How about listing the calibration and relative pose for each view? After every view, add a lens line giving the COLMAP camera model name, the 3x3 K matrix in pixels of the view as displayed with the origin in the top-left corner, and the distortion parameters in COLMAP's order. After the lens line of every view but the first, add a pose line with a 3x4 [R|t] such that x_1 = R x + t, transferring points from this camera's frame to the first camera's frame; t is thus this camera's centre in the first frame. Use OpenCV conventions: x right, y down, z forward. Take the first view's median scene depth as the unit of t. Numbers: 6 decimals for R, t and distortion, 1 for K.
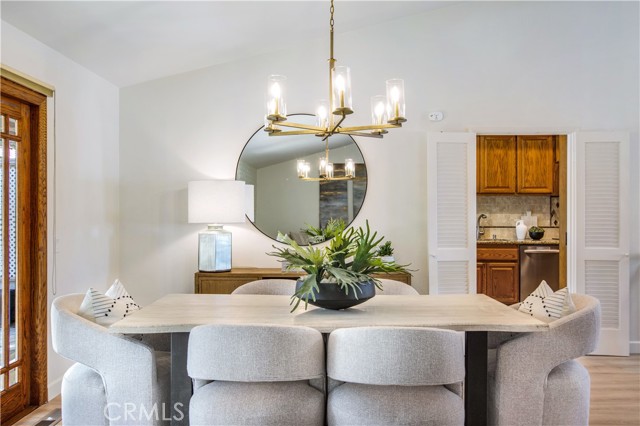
lens RADIAL K [[528.1, 0, 321.8], [0, 528.1, 215.0], [0, 0, 1]] dist [-0.018176, 0.004515]
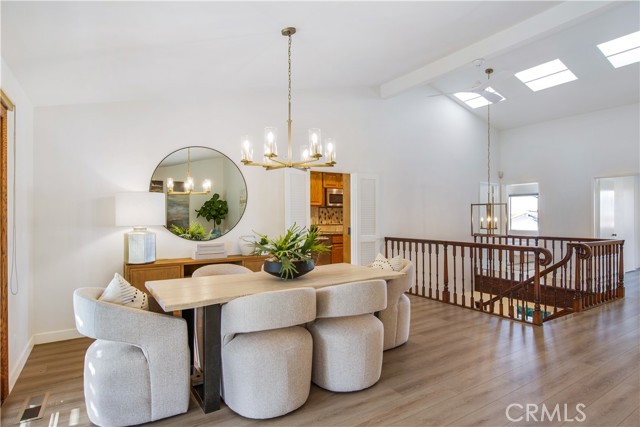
lens RADIAL K [[355.3, 0, 330.0], [0, 355.3, 214.3], [0, 0, 1]] dist [-0.002798, -0.005502]
pose [[0.831155, -0.000434, 0.556041, -0.278534], [0.007010, 0.999928, -0.009699, -0.001042], [-0.555997, 0.011959, 0.831098, 0.027567]]
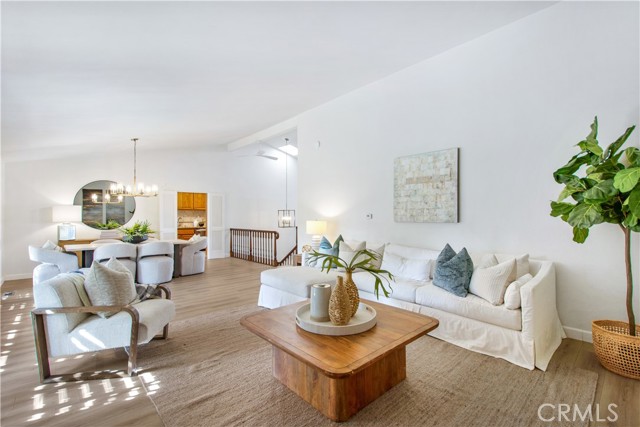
lens RADIAL K [[290.5, 0, 333.4], [0, 290.5, 216.0], [0, 0, 1]] dist [0.001071, -0.000303]
pose [[0.714653, -0.002314, 0.699476, -0.248496], [0.004847, 0.999987, -0.001644, -0.003832], [-0.699463, 0.004566, 0.714655, -0.876294]]
